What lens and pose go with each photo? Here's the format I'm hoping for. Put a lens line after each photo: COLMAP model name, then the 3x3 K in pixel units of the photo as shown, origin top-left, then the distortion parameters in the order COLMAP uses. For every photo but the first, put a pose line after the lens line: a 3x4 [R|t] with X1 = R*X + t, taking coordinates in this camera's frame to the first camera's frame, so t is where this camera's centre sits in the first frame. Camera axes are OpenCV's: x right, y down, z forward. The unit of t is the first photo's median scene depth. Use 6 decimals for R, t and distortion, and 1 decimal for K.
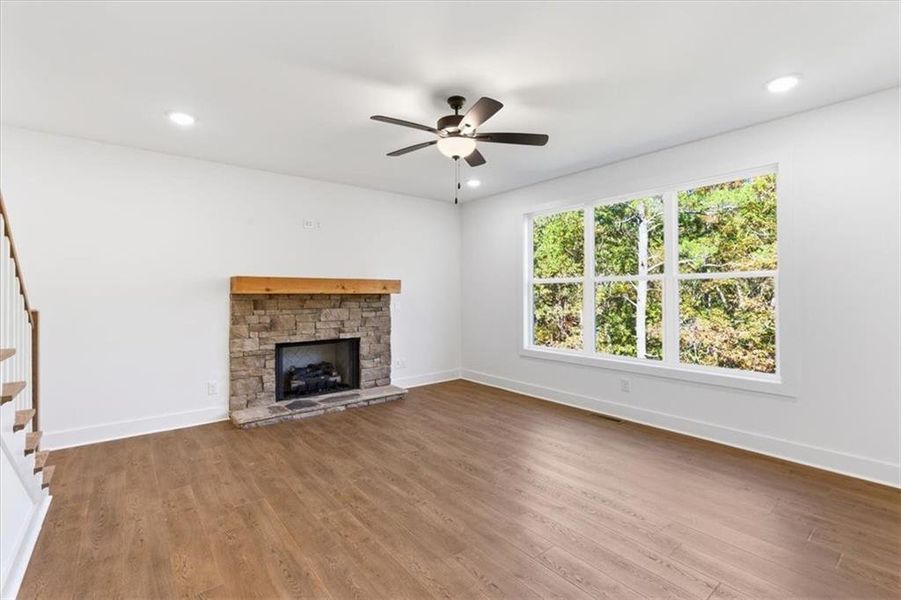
lens RADIAL K [[408.4, 0, 454.2], [0, 408.4, 293.7], [0, 0, 1]] dist [-0.000364, 0.000237]
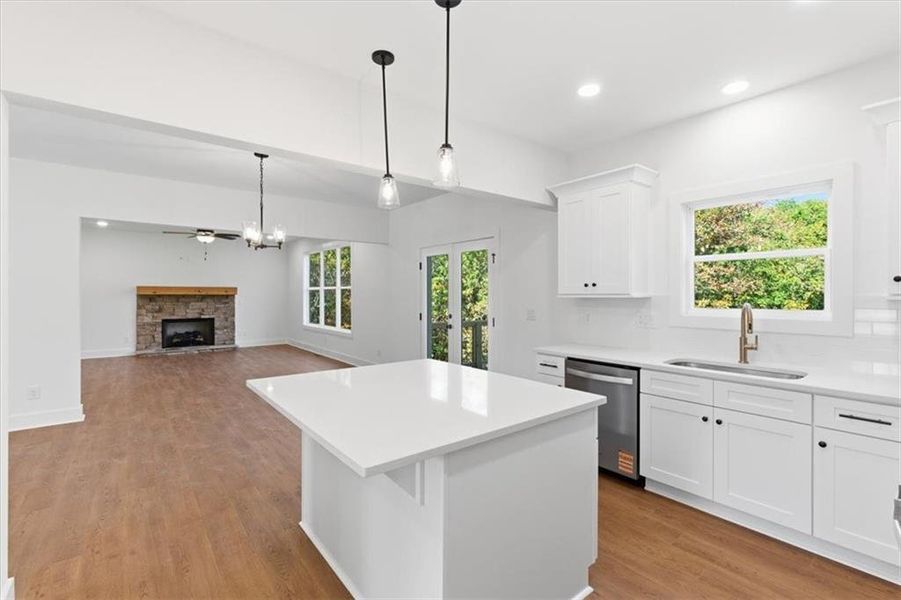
lens RADIAL K [[404.3, 0, 449.9], [0, 404.3, 295.0], [0, 0, 1]] dist [0.002235, 0.000508]
pose [[0.999919, 0.005328, -0.011556, 0.982509], [-0.005301, 0.999983, 0.002378, -0.009577], [0.011569, -0.002316, 0.999930, -0.957599]]
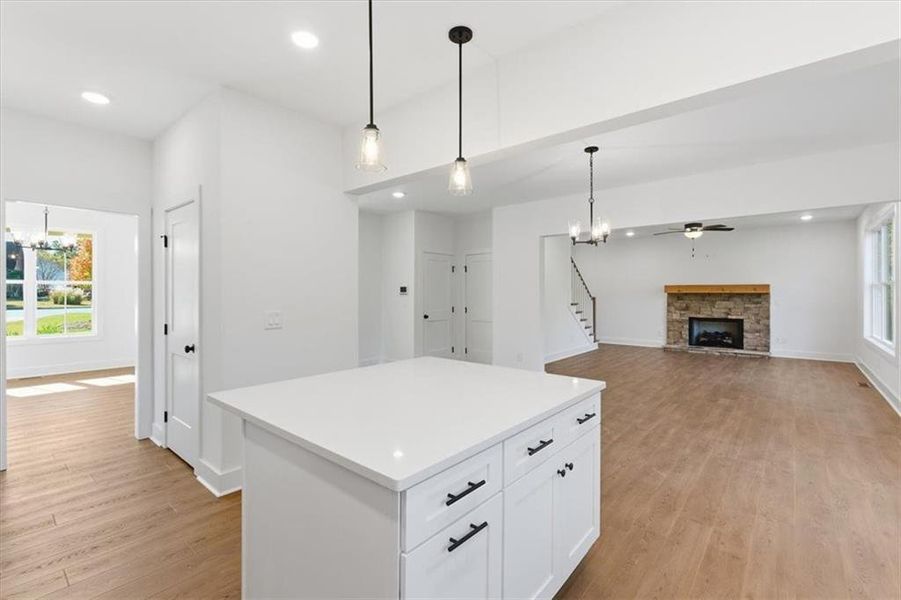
lens RADIAL K [[404.3, 0, 449.9], [0, 404.3, 295.0], [0, 0, 1]] dist [0.002235, 0.000508]
pose [[0.173137, 0.007965, -0.984865, 1.345019], [0.000749, 0.999966, 0.008218, -0.007269], [0.984897, -0.002160, 0.173125, -0.537104]]
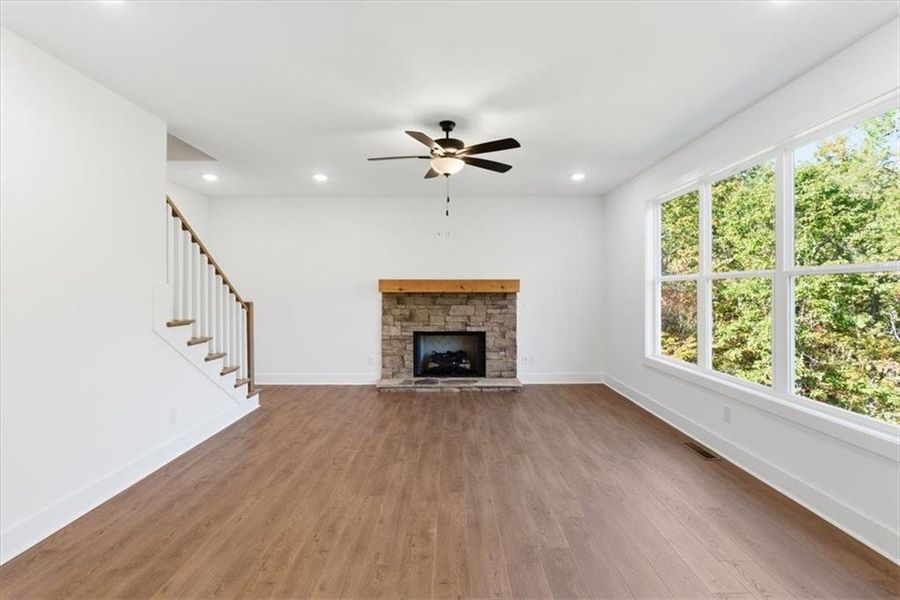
lens RADIAL K [[417.8, 0, 453.0], [0, 417.8, 292.9], [0, 0, 1]] dist [0.001968, 0.000374]
pose [[0.778200, 0.005162, -0.627995, 0.467567], [-0.001615, 0.999979, 0.006218, -0.006348], [0.628015, -0.003825, 0.778192, 0.060824]]
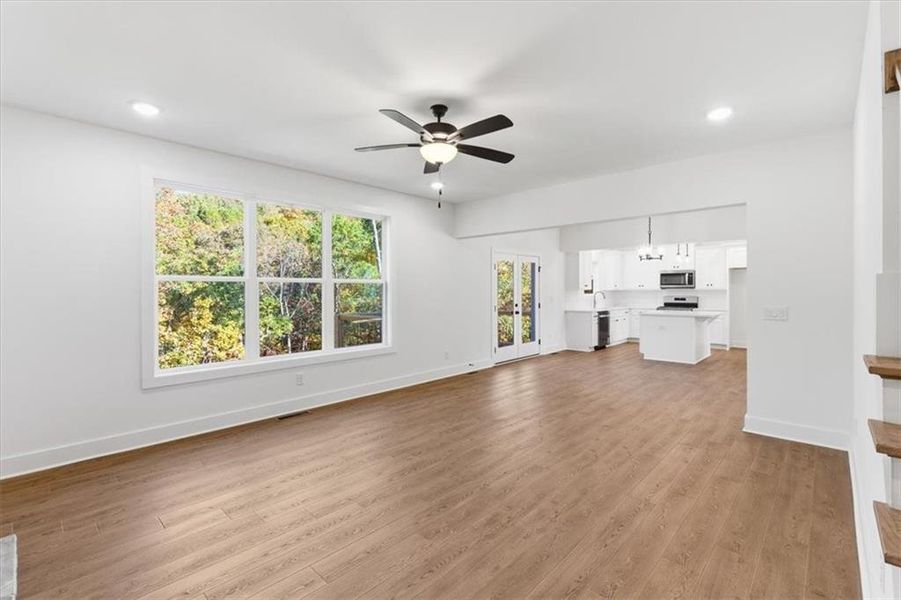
lens RADIAL K [[404.3, 0, 449.9], [0, 404.3, 295.0], [0, 0, 1]] dist [0.002235, 0.000508]
pose [[-0.133520, -0.008208, 0.991012, -0.632211], [0.005913, 0.999941, 0.009078, -0.004537], [-0.991028, 0.007072, -0.133464, 0.690021]]
